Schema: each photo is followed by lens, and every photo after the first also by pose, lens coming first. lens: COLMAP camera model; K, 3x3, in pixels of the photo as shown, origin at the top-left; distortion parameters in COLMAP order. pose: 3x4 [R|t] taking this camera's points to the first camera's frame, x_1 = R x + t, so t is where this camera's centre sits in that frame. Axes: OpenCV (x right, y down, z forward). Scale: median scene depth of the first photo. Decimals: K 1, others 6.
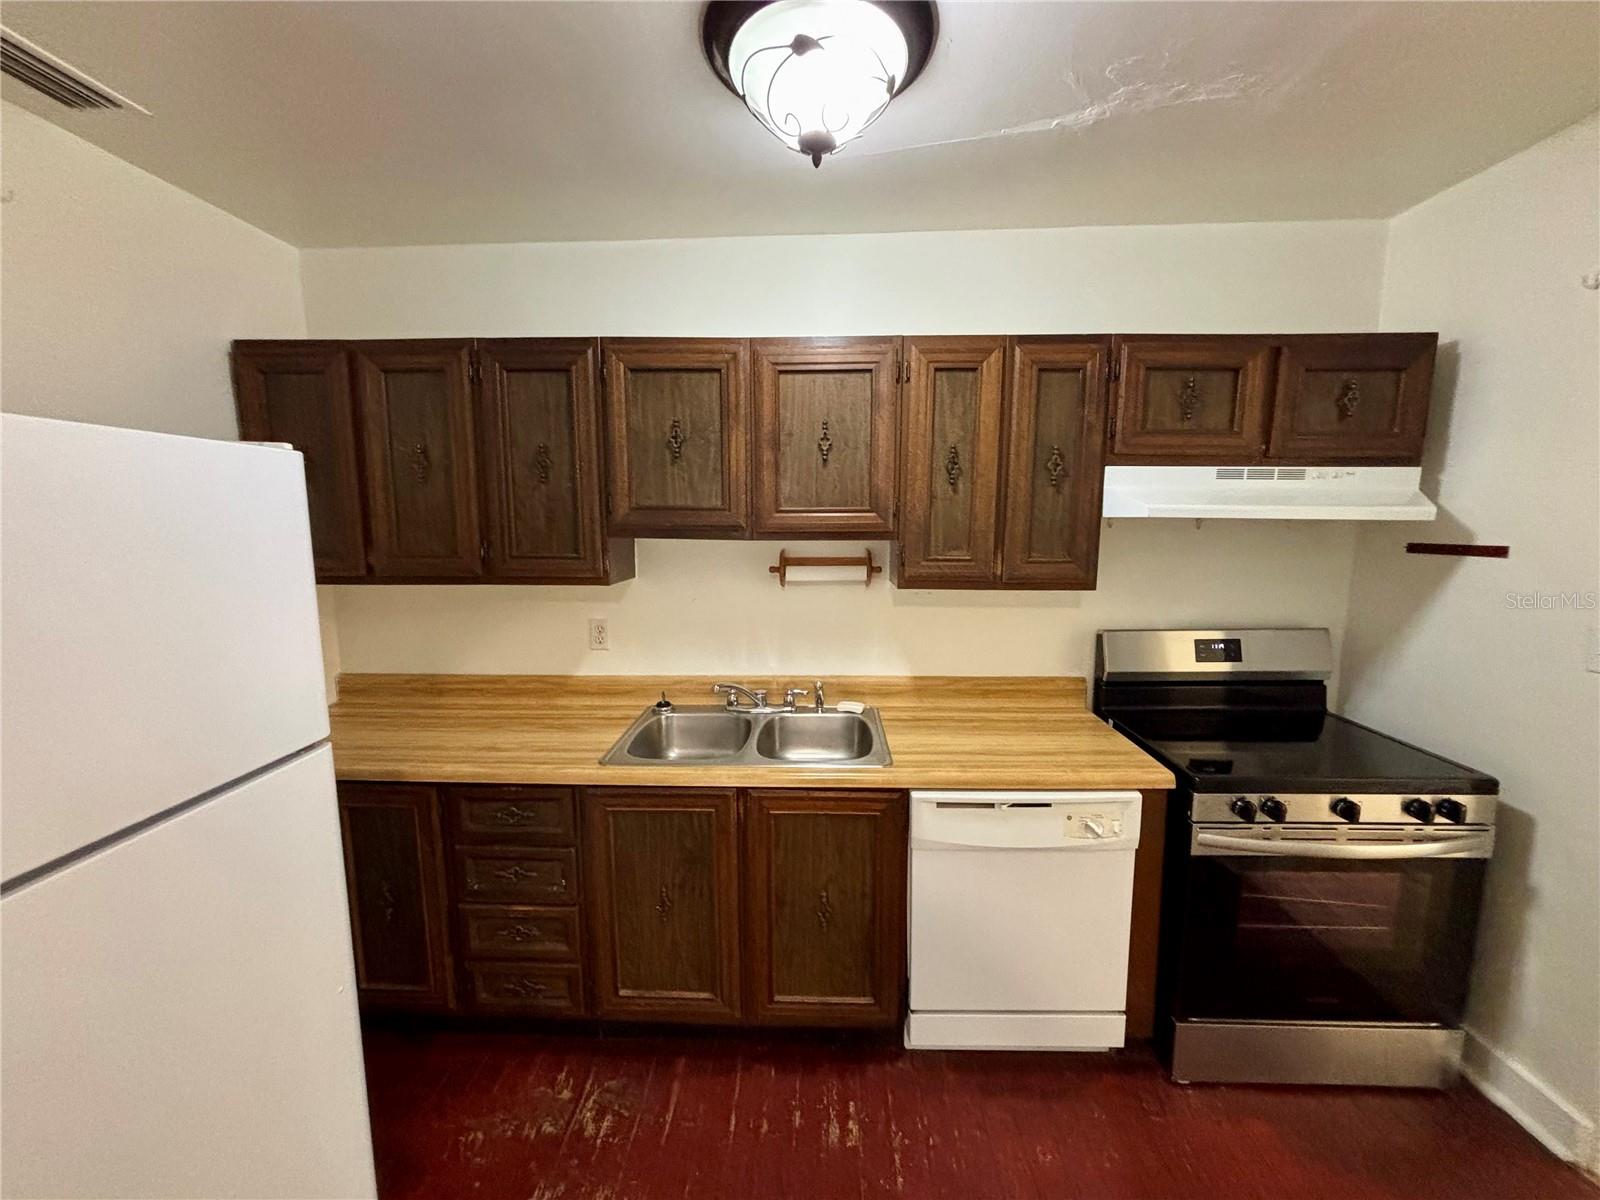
lens RADIAL K [[647.4, 0, 798.1], [0, 647.4, 597.4], [0, 0, 1]] dist [0.003213, -0.000682]
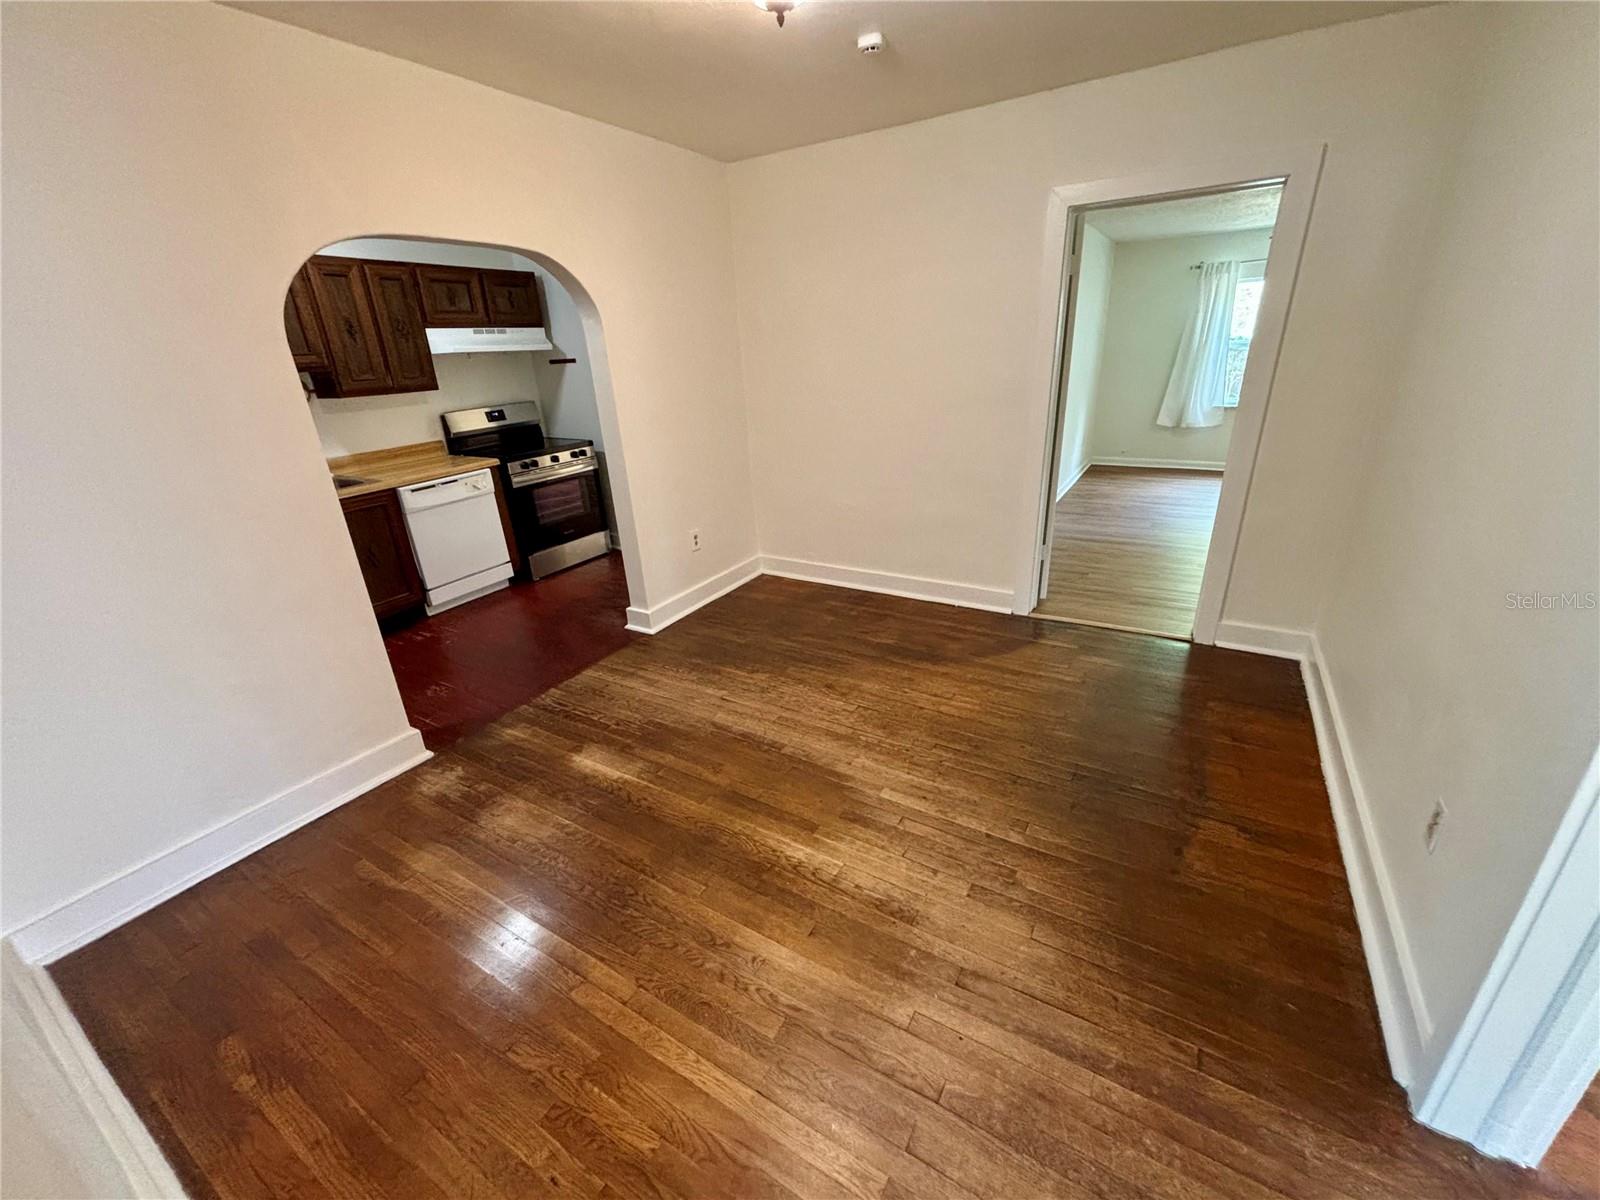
lens RADIAL K [[647.4, 0, 808.0], [0, 647.4, 597.2], [0, 0, 1]] dist [0.003213, -0.000682]
pose [[0.474904, -0.343934, 0.810046, -0.985152], [0.154952, 0.938767, 0.307744, 0.171441], [-0.866289, -0.020631, 0.499118, -1.203893]]
